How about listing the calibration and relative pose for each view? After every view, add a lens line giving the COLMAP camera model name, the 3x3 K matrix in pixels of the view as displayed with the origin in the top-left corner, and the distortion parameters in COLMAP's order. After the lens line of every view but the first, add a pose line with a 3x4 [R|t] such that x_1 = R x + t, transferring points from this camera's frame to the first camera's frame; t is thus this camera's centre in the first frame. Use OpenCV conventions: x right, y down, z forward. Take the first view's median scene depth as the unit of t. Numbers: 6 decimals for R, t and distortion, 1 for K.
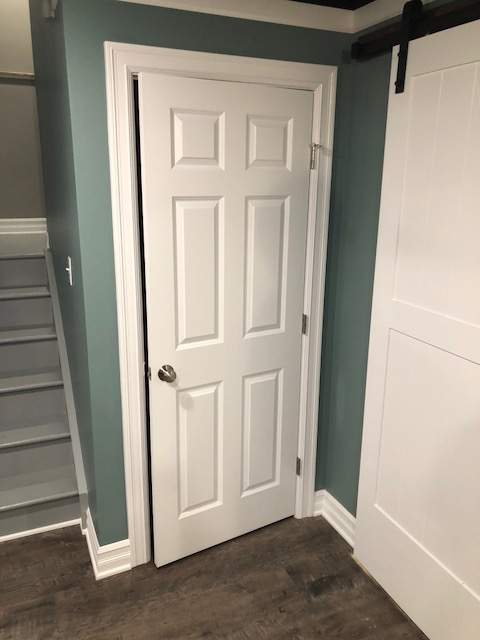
lens RADIAL K [[528.7, 0, 238.8], [0, 528.7, 311.1], [0, 0, 1]] dist [0.010786, 0.001917]
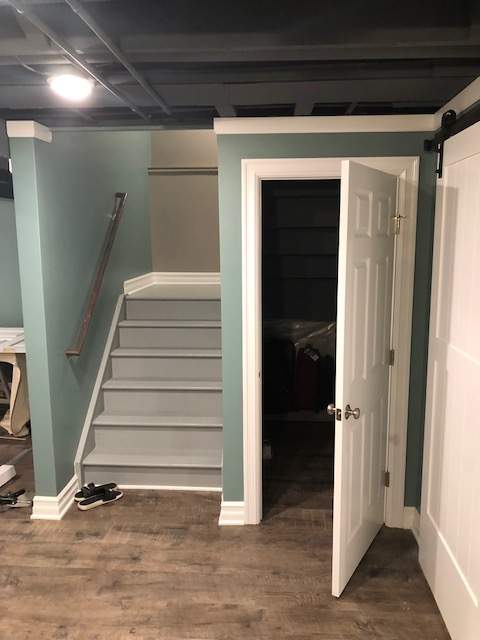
lens RADIAL K [[528.7, 0, 238.8], [0, 528.7, 311.1], [0, 0, 1]] dist [0.010786, 0.001917]
pose [[0.887791, 0.047222, -0.457818, 0.396880], [-0.098142, 0.991268, -0.088070, 0.066713], [0.449662, 0.123119, 0.884673, -0.285159]]
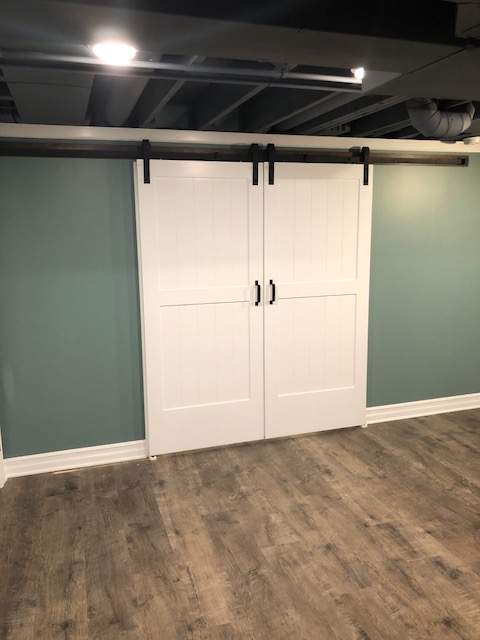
lens RADIAL K [[528.7, 0, 238.8], [0, 528.7, 311.1], [0, 0, 1]] dist [0.010786, 0.001917]
pose [[0.087281, -0.176921, 0.980347, -1.248888], [0.262047, 0.953522, 0.148750, -0.078385], [-0.961100, 0.243914, 0.129586, 0.195258]]
